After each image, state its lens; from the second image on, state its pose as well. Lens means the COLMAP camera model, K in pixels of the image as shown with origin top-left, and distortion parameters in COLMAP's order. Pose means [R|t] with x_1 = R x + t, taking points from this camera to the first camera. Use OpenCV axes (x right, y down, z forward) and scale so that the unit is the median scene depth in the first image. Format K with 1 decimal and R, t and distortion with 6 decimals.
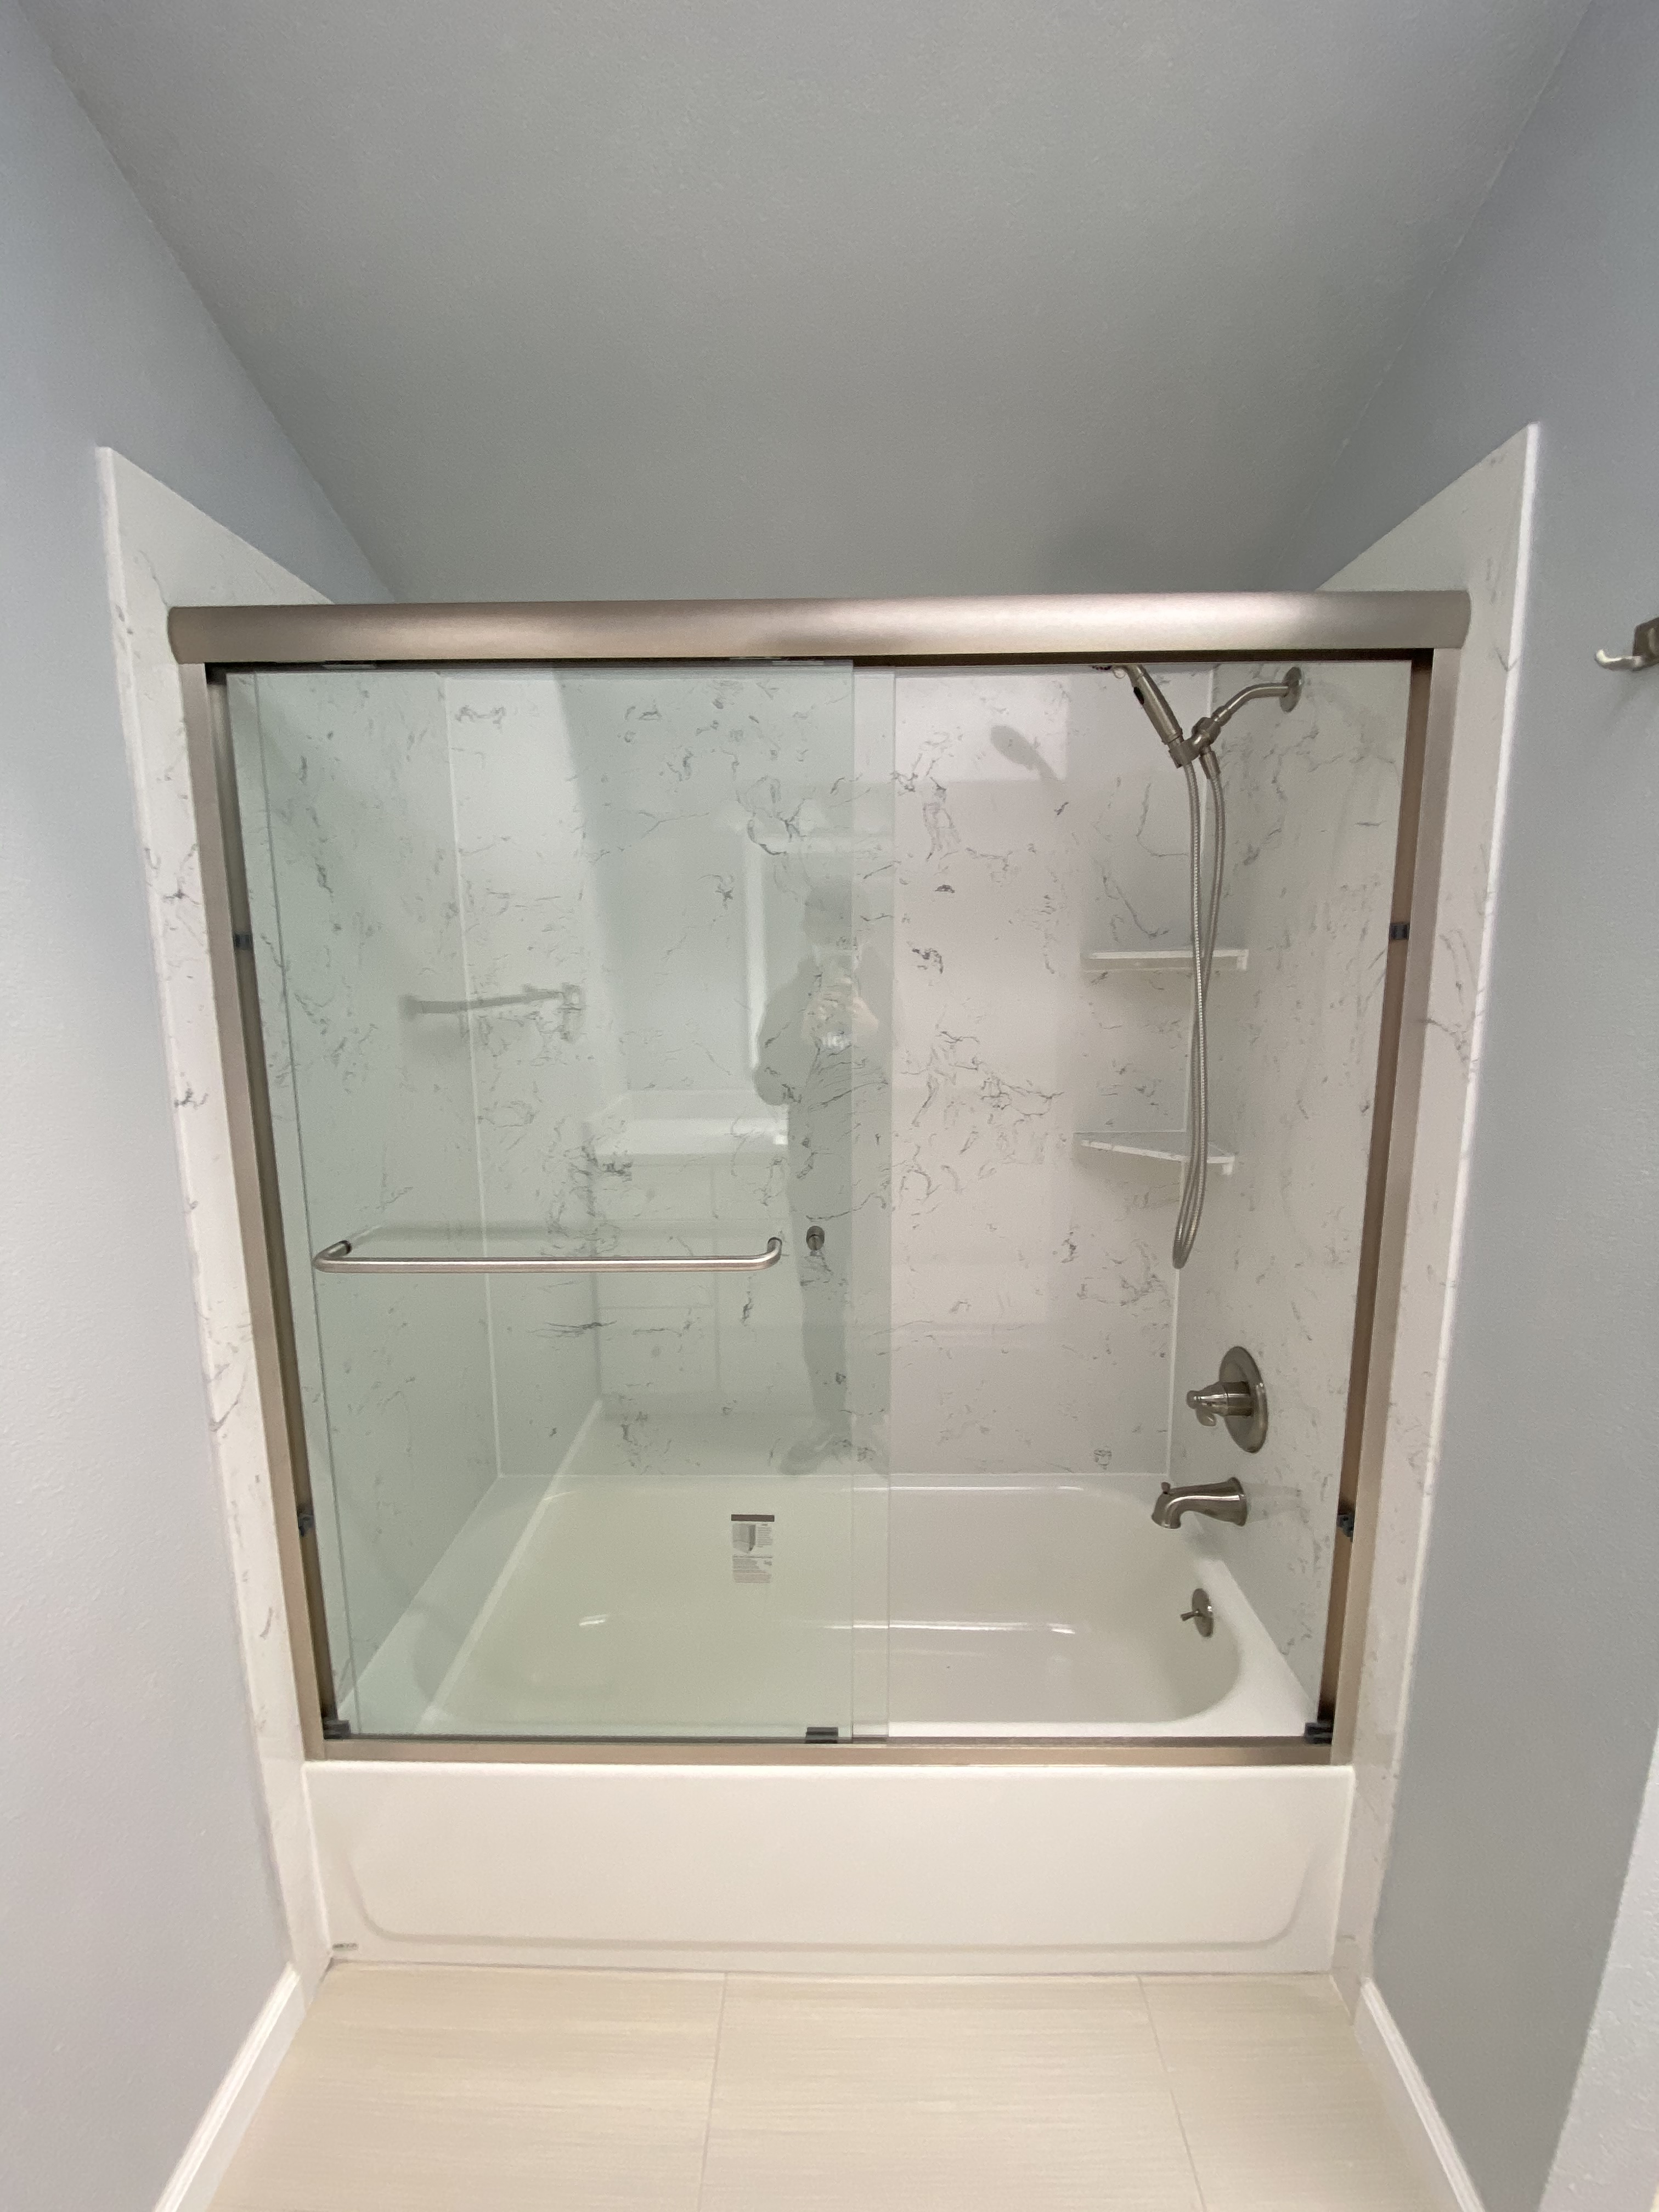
lens RADIAL K [[898.0, 0, 829.5], [0, 898.0, 1106.0], [0, 0, 1]] dist [0.025865, -0.026681]
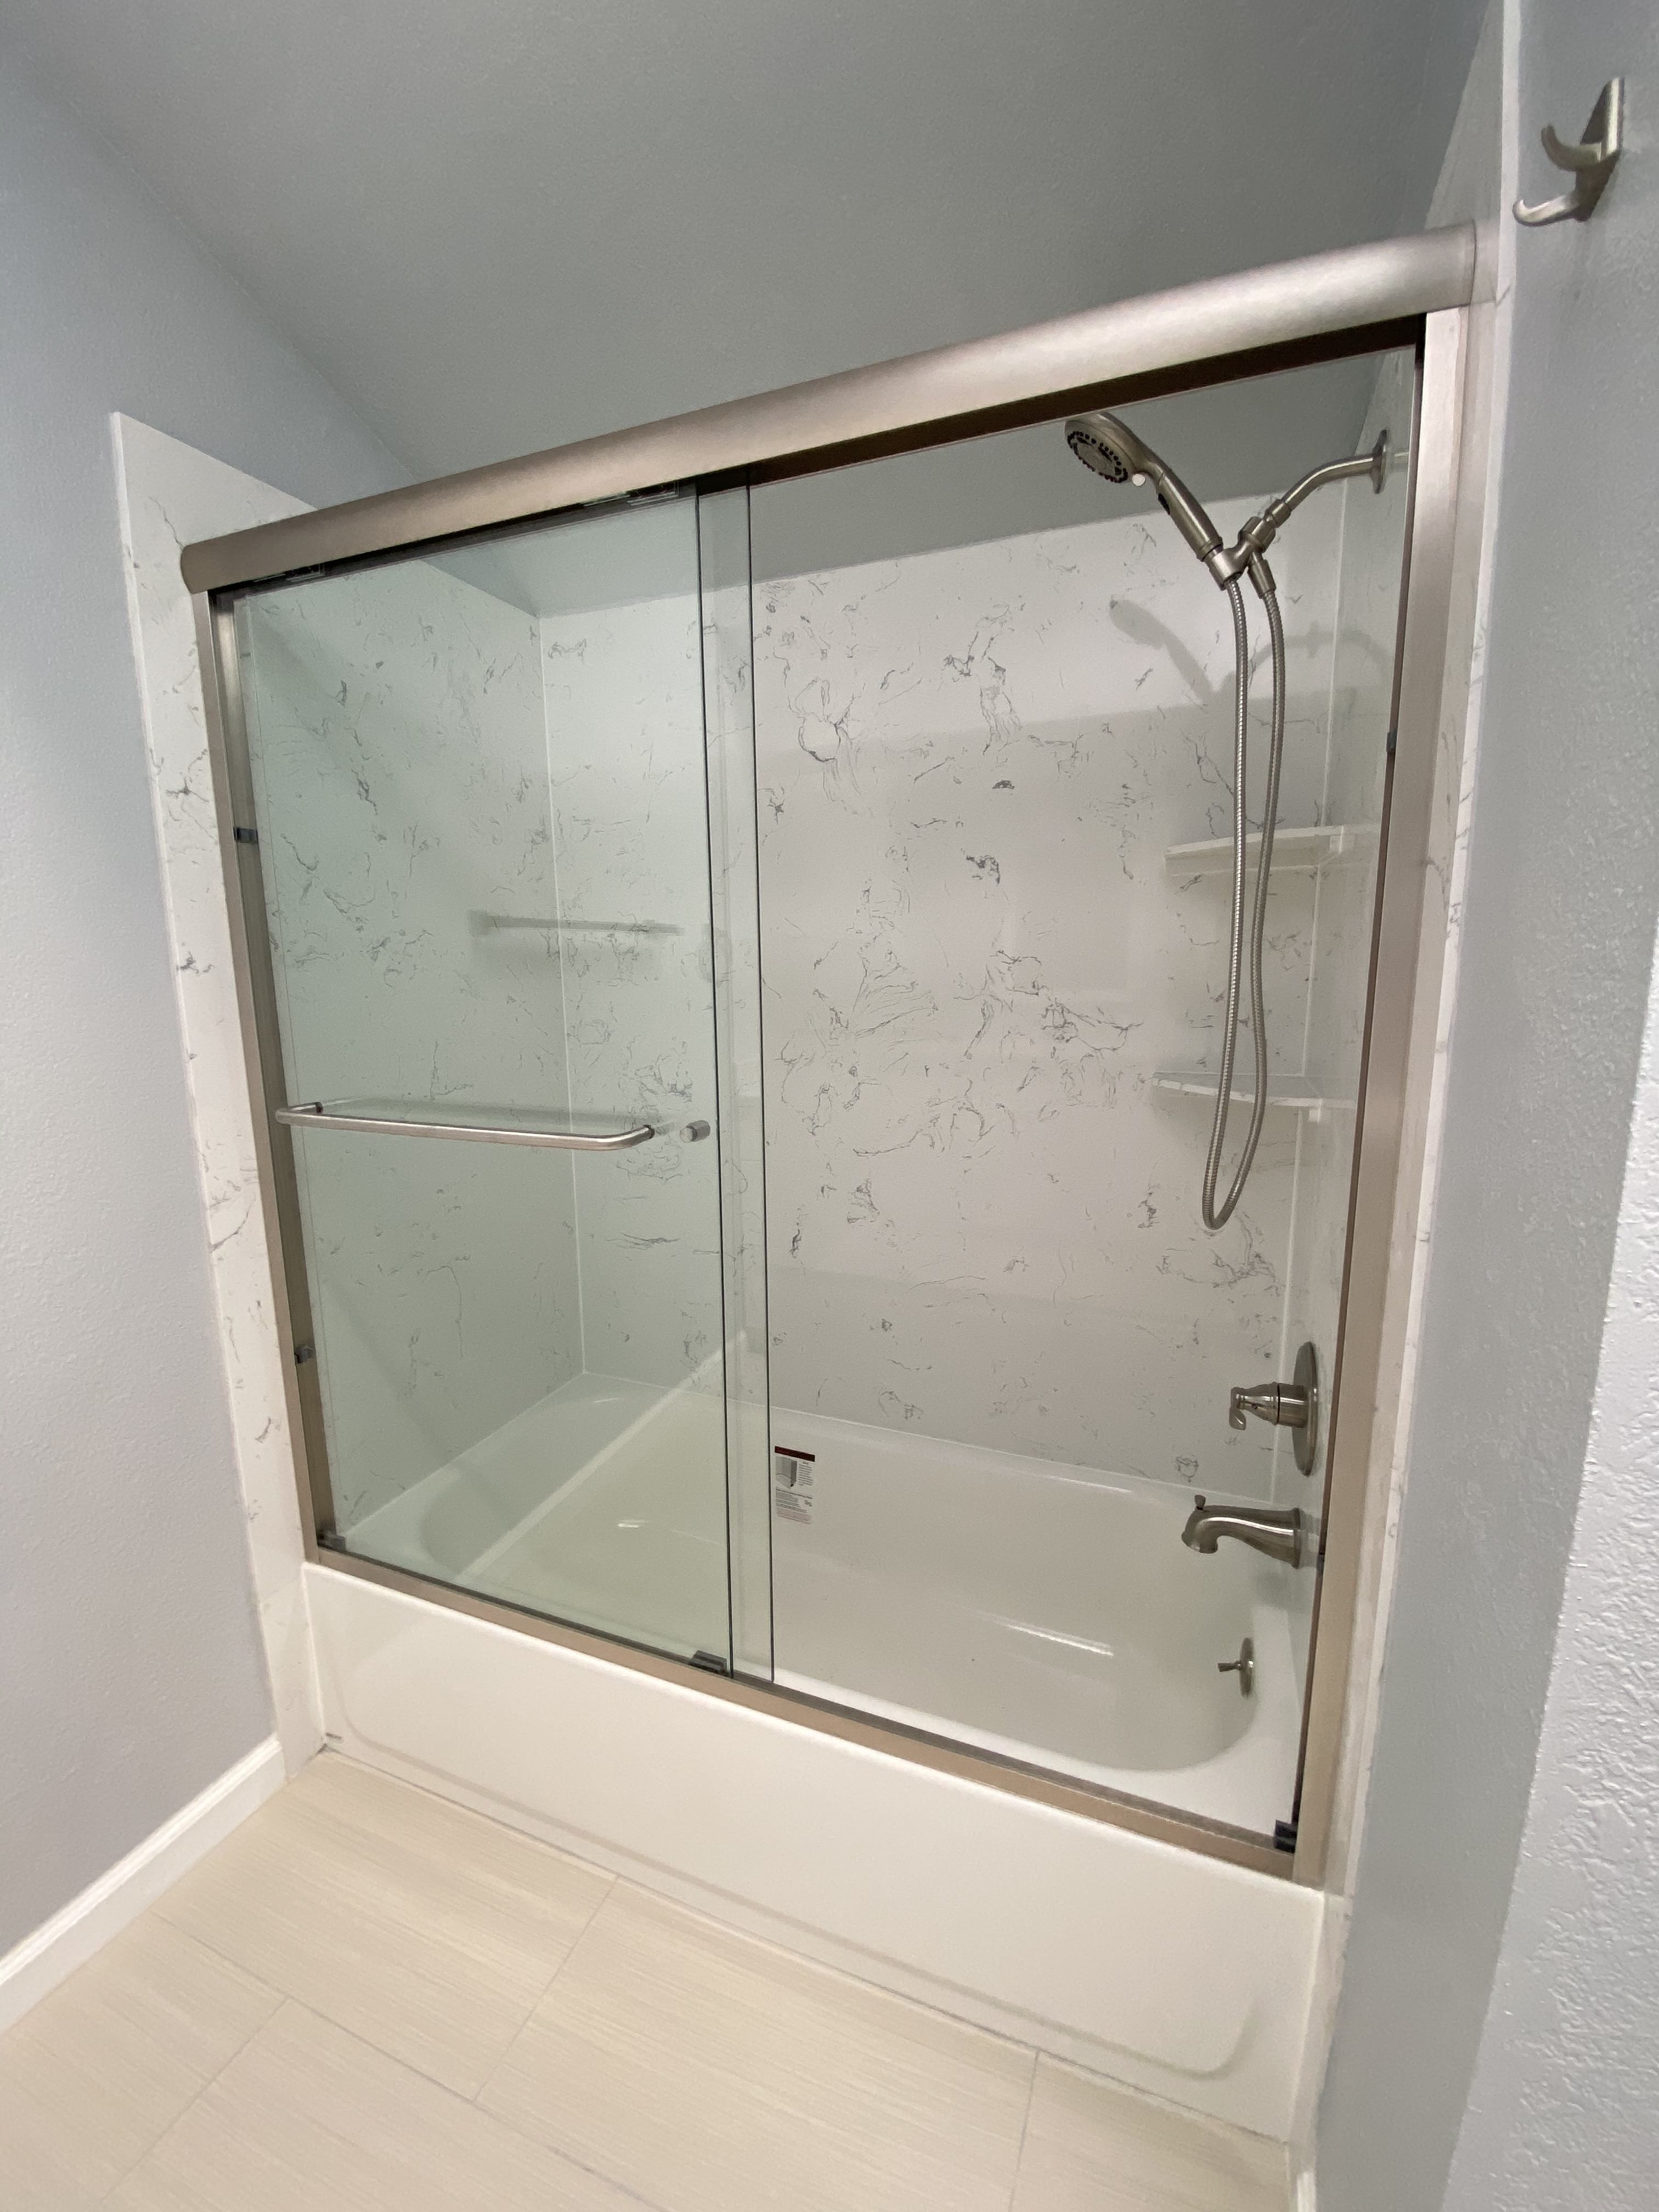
lens RADIAL K [[898.7, 0, 840.9], [0, 898.7, 1112.1], [0, 0, 1]] dist [0.015777, -0.019763]
pose [[0.933954, 0.058347, -0.352597, 0.381714], [-0.054575, 0.998296, 0.020639, 0.083748], [0.353201, -0.000033, 0.935548, 0.146823]]
